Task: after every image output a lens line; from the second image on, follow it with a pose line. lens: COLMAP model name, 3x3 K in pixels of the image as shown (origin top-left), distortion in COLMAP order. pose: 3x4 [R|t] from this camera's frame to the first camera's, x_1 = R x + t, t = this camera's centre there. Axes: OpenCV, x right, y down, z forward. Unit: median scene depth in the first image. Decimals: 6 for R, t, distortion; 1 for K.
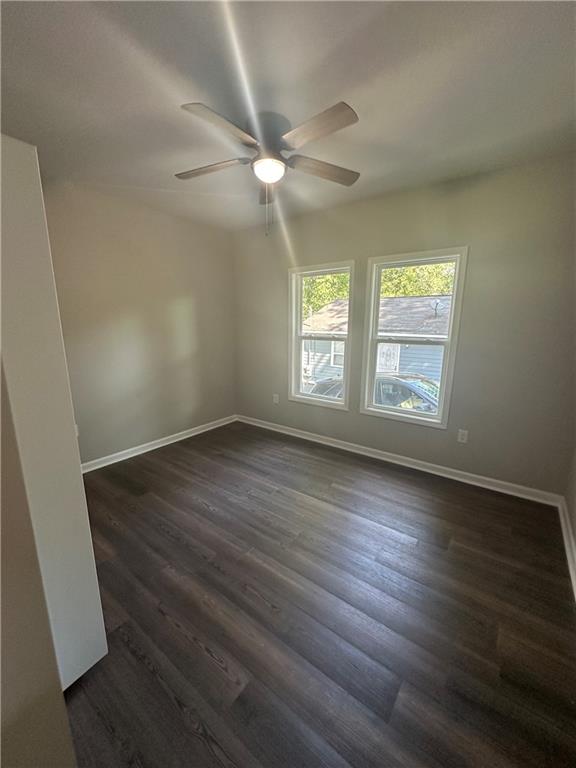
lens RADIAL K [[307.1, 0, 289.6], [0, 307.1, 384.0], [0, 0, 1]] dist [-0.000942, -0.000094]
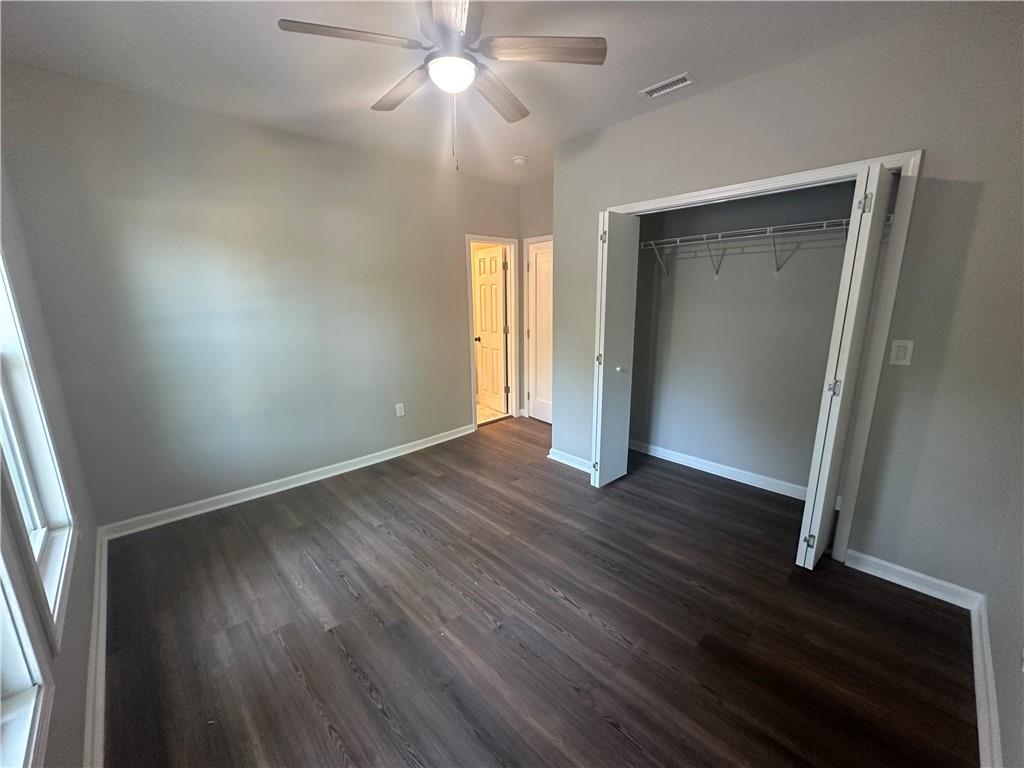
lens RADIAL K [[409.4, 0, 513.7], [0, 409.4, 384.0], [0, 0, 1]] dist [-0.000942, -0.000094]
pose [[-0.986710, -0.026902, 0.160251, -0.169669], [0.041927, 0.910656, 0.411032, -0.201177], [-0.156991, 0.412288, -0.897425, 0.947684]]
